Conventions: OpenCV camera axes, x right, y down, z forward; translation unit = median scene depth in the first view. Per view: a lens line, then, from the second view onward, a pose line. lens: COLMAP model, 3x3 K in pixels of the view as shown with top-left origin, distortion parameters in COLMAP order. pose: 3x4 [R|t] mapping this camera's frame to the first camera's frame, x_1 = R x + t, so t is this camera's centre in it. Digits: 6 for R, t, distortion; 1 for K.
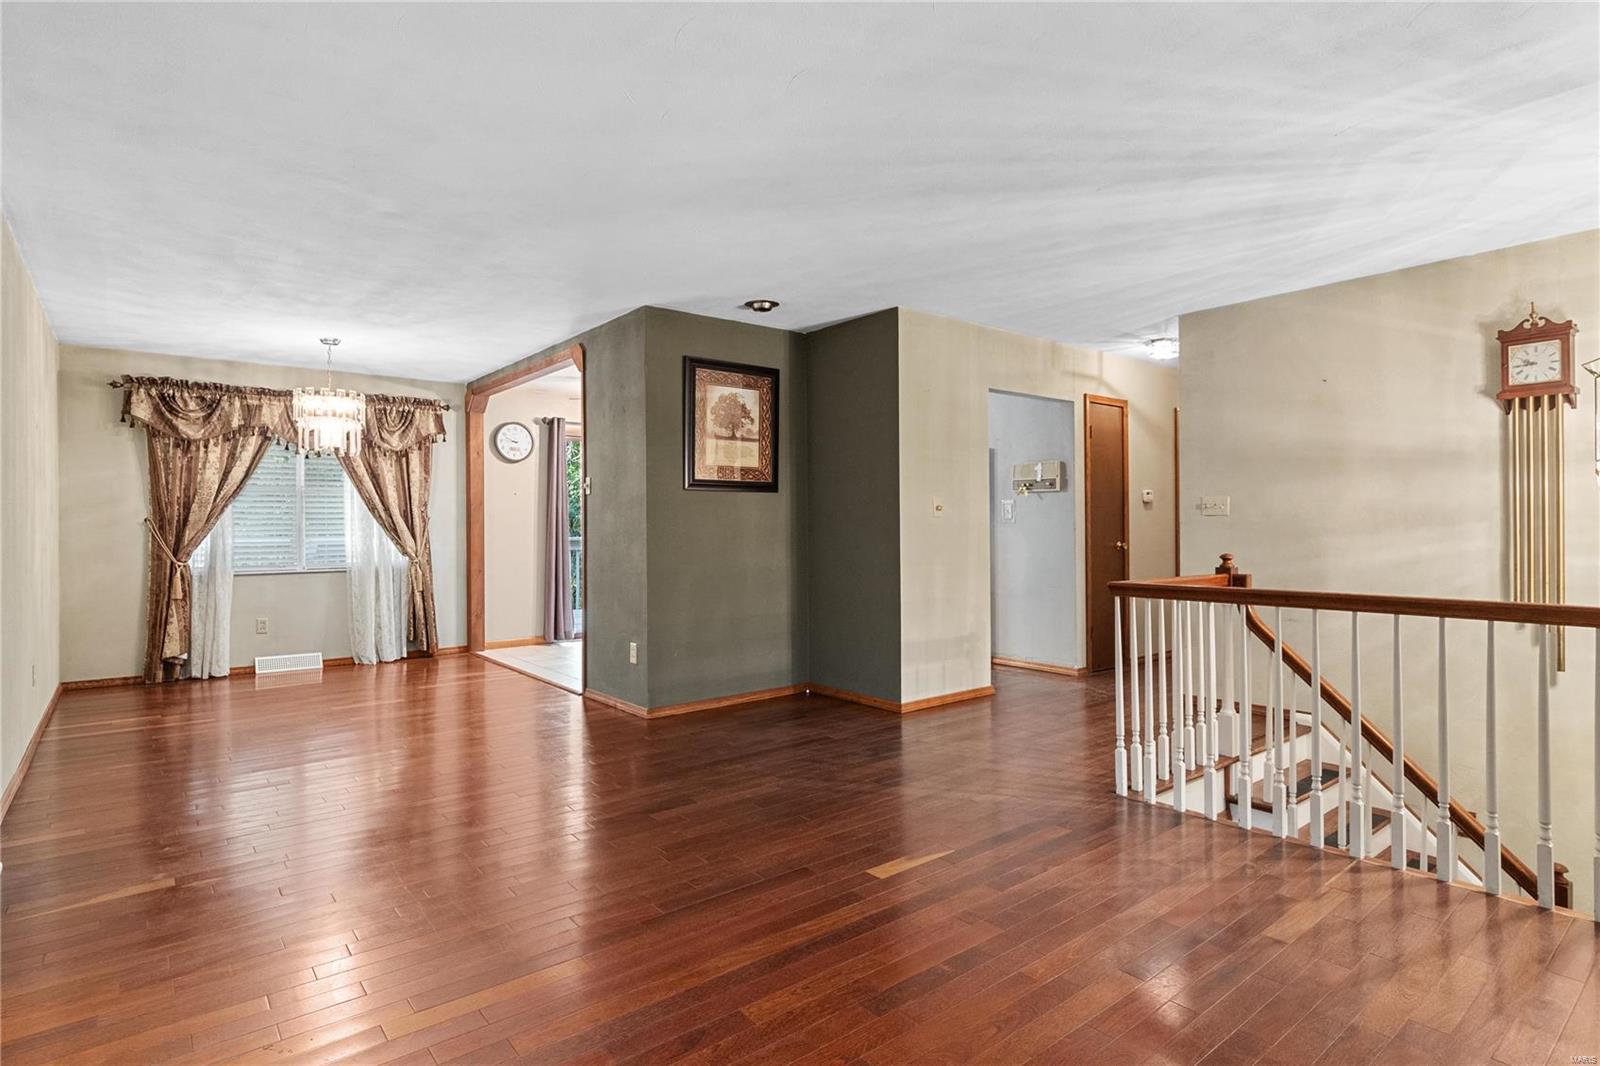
lens RADIAL K [[825.8, 0, 793.1], [0, 825.8, 521.8], [0, 0, 1]] dist [-0.000723, -0.001362]
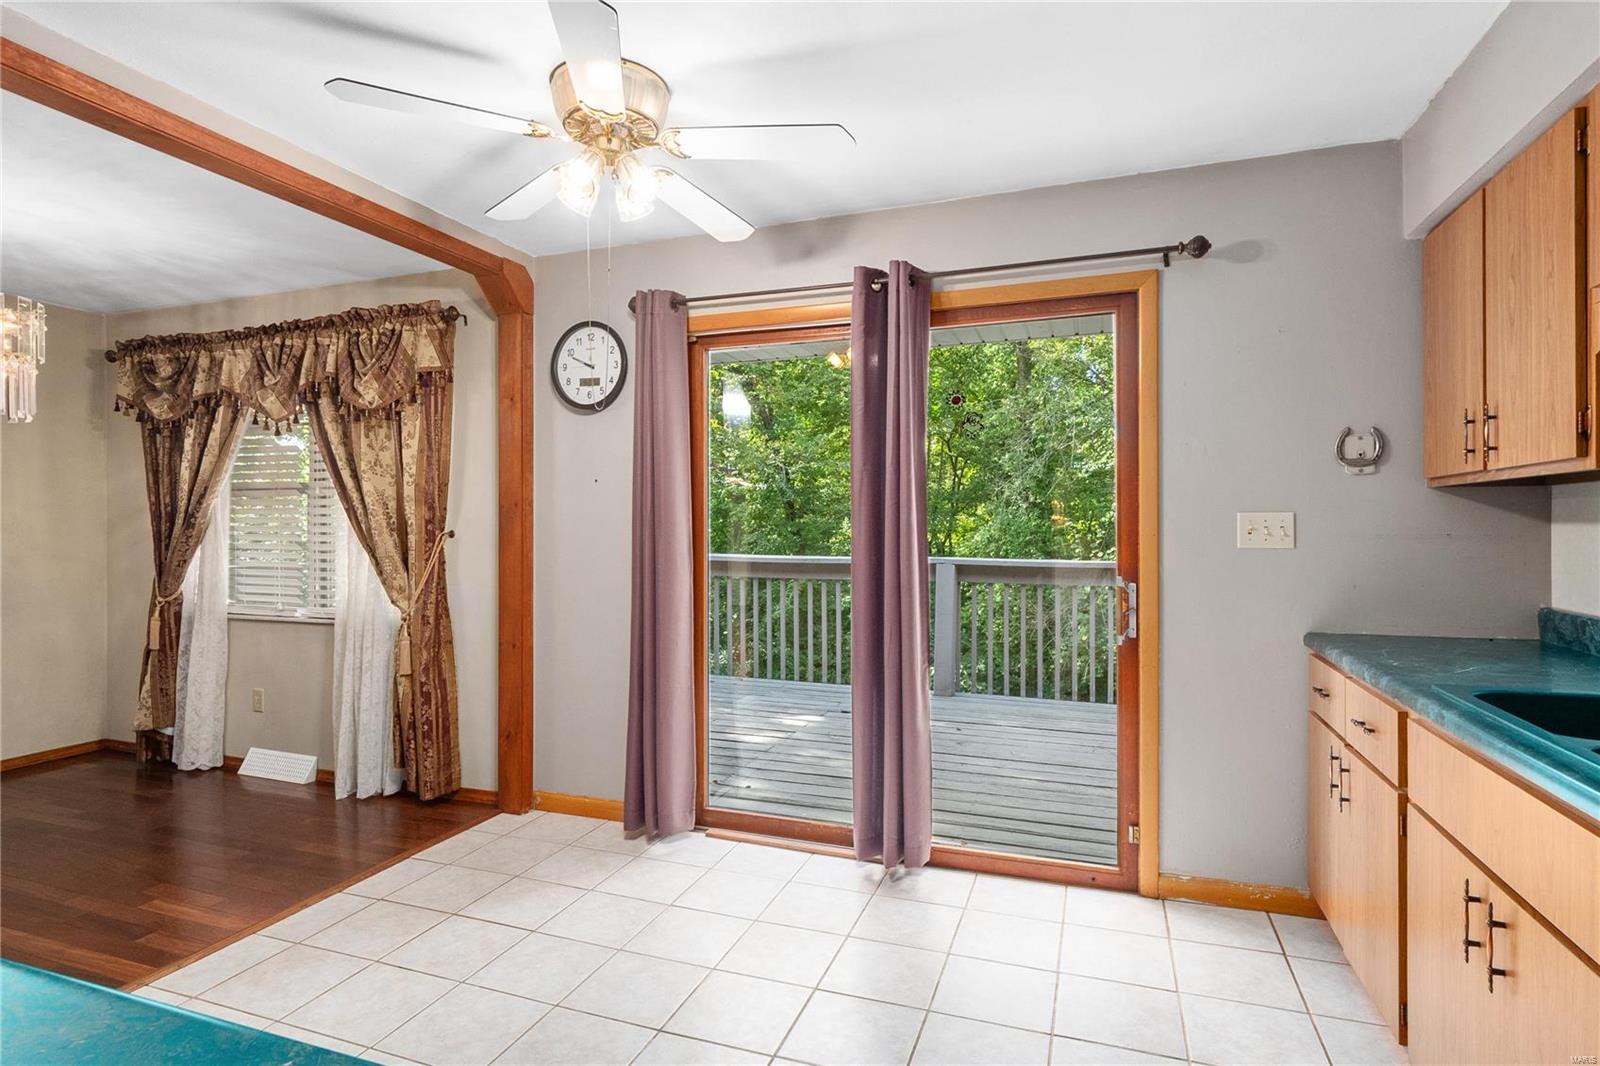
lens RADIAL K [[825.8, 0, 793.1], [0, 825.8, 521.8], [0, 0, 1]] dist [-0.000723, -0.001362]
pose [[0.521229, 0.001538, -0.853416, 0.132948], [0.004401, 0.999980, 0.004490, -0.015062], [0.853406, -0.006096, 0.521212, 1.049058]]
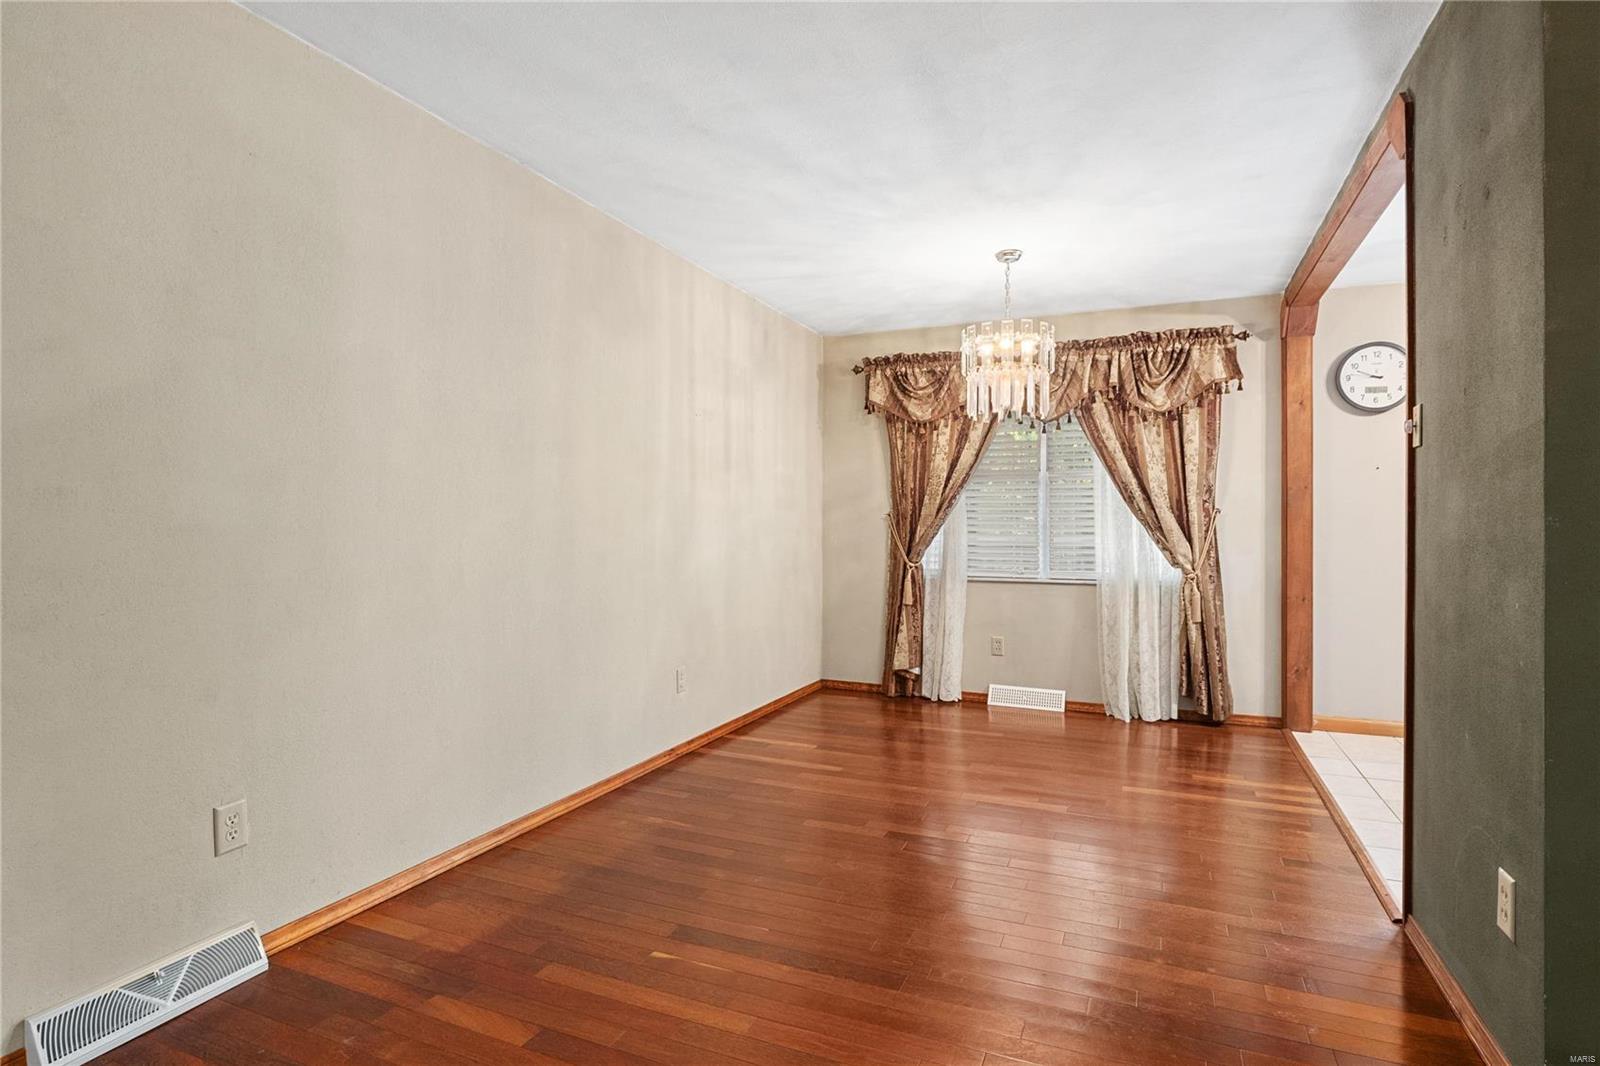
lens RADIAL K [[825.8, 0, 793.1], [0, 825.8, 521.8], [0, 0, 1]] dist [-0.000723, -0.001362]
pose [[0.466887, 0.003218, -0.884311, -0.025784], [-0.001115, 0.999995, 0.003050, 0.002805], [0.884316, -0.000438, 0.466888, 0.459599]]
